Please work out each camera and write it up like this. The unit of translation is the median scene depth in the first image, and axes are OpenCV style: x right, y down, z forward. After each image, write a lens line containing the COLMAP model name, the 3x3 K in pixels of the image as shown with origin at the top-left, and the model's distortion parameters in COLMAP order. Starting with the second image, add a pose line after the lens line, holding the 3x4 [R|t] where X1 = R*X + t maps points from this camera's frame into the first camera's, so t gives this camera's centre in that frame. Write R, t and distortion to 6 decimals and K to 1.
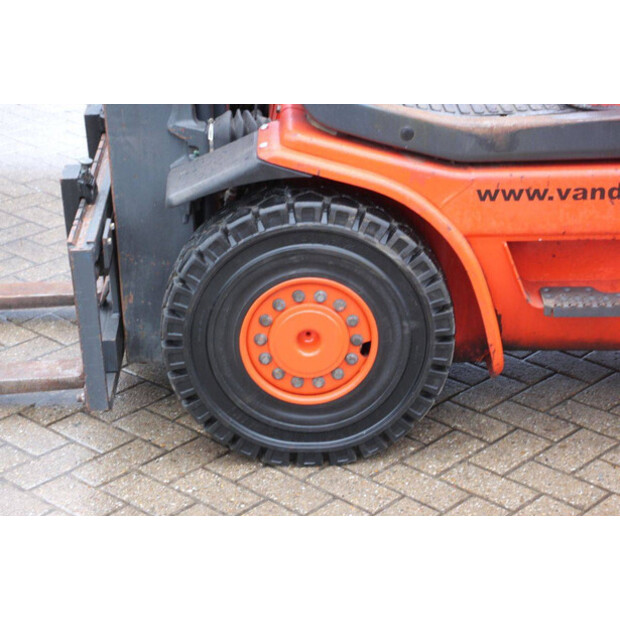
lens RADIAL K [[1465.6, 0, 308.6], [0, 1465.6, 308.4], [0, 0, 1]] dist [0.441635, 0.000000]
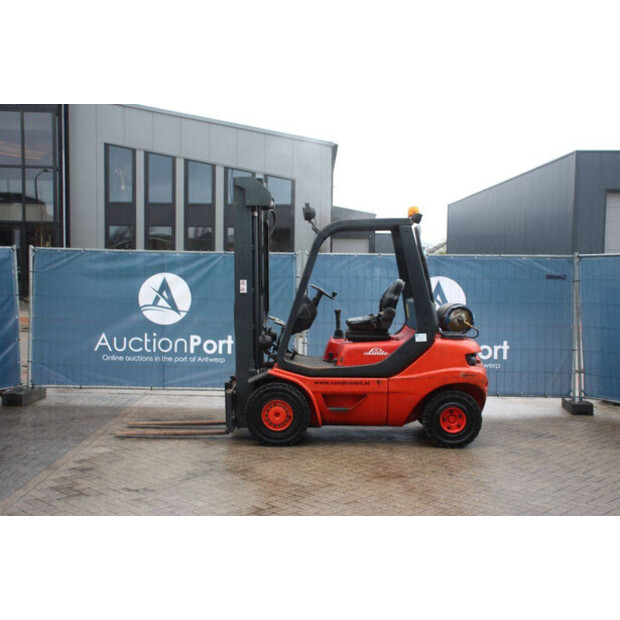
lens RADIAL K [[754.6, 0, 315.5], [0, 754.6, 308.1], [0, 0, 1]] dist [0.007260, 0.000000]
pose [[0.999123, 0.015242, -0.038988, 0.199498], [-0.028338, 0.931764, -0.361957, 0.543007], [0.030810, 0.362744, 0.931379, -1.249421]]
